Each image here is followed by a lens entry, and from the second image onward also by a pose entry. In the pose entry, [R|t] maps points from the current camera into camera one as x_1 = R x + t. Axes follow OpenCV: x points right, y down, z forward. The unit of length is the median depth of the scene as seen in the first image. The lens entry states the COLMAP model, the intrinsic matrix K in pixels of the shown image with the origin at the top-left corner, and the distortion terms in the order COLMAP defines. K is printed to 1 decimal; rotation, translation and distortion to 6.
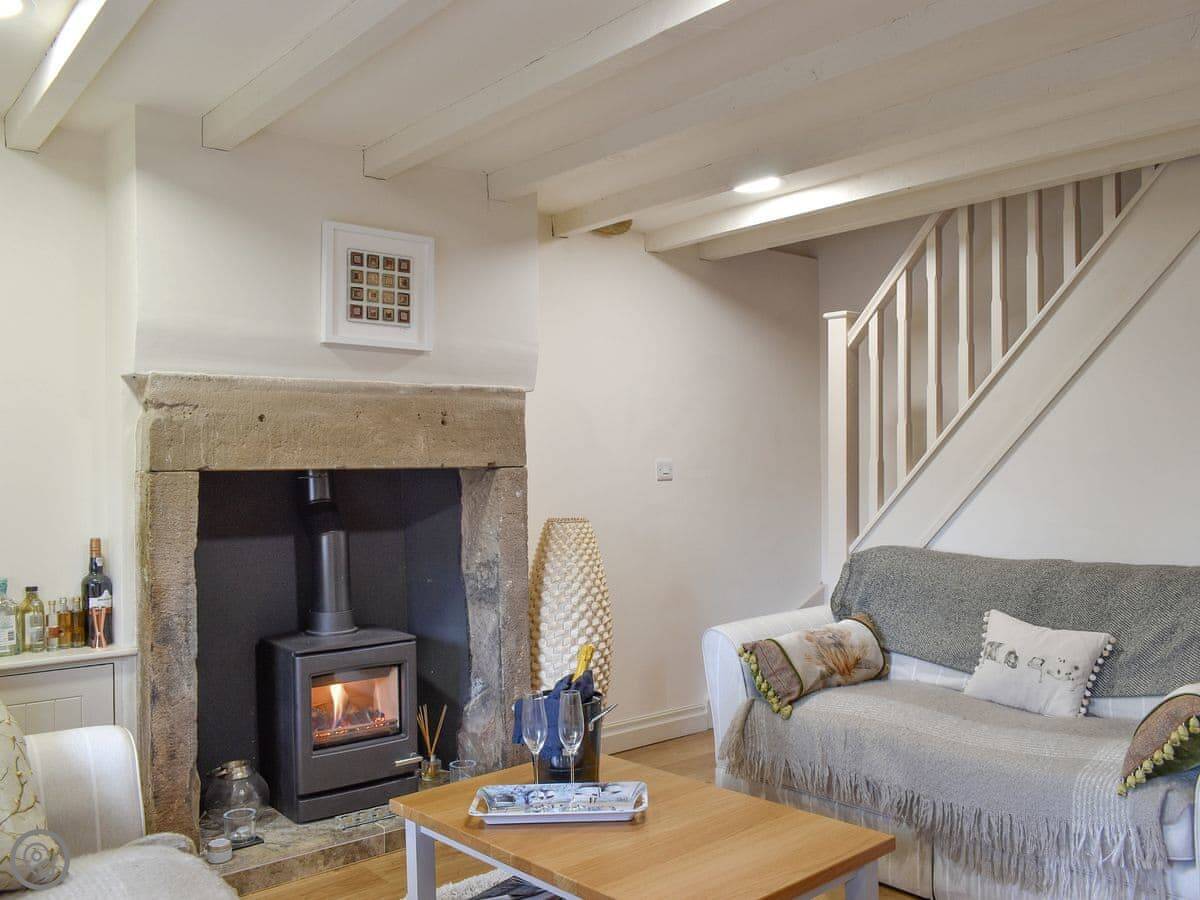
lens RADIAL K [[1059.4, 0, 607.5], [0, 1059.4, 462.3], [0, 0, 1]] dist [-0.029071, 0.020477]
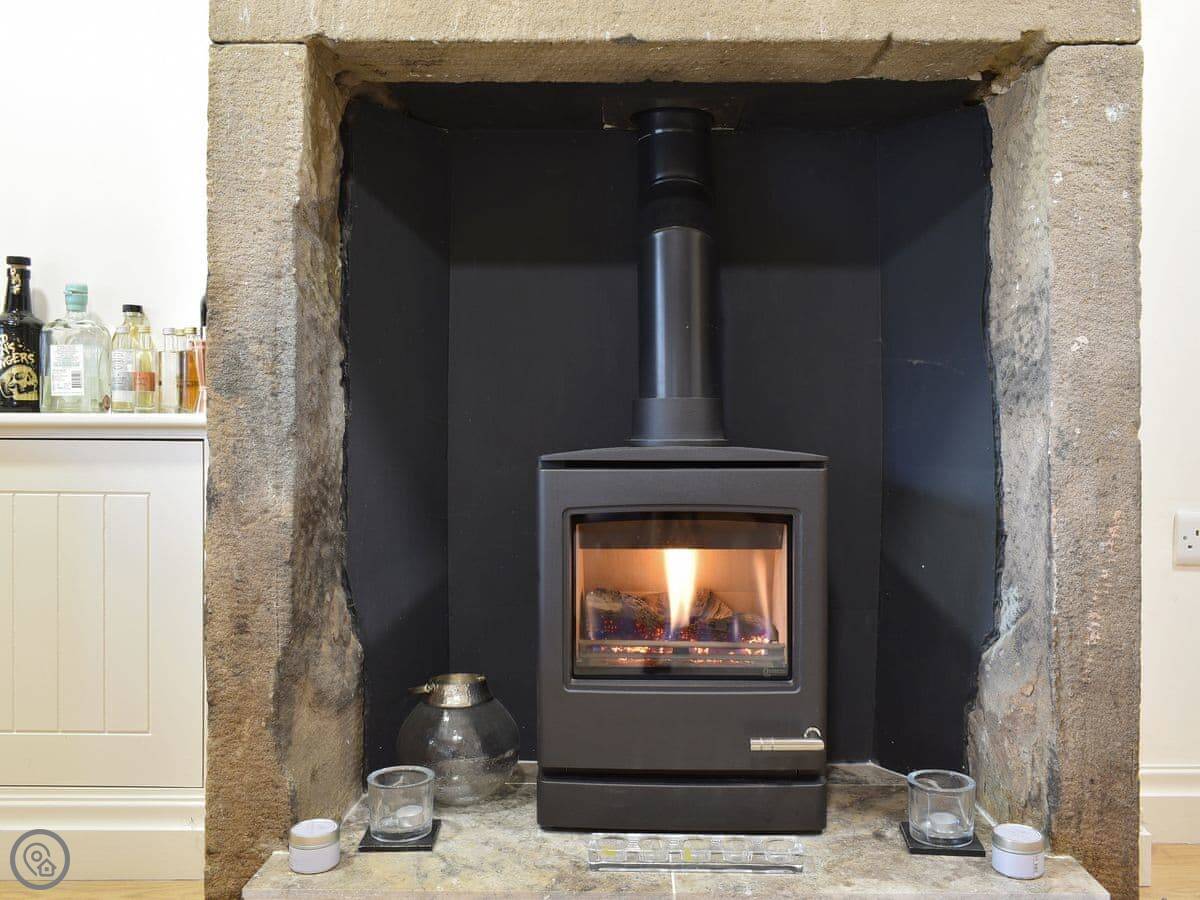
lens RADIAL K [[1059.4, 0, 603.2], [0, 1059.4, 439.5], [0, 0, 1]] dist [-0.029071, 0.020477]
pose [[0.765452, 0.023526, -0.643063, 0.023187], [-0.018094, 0.999723, 0.015036, 0.150727], [0.643238, 0.000126, 0.765666, 0.608733]]
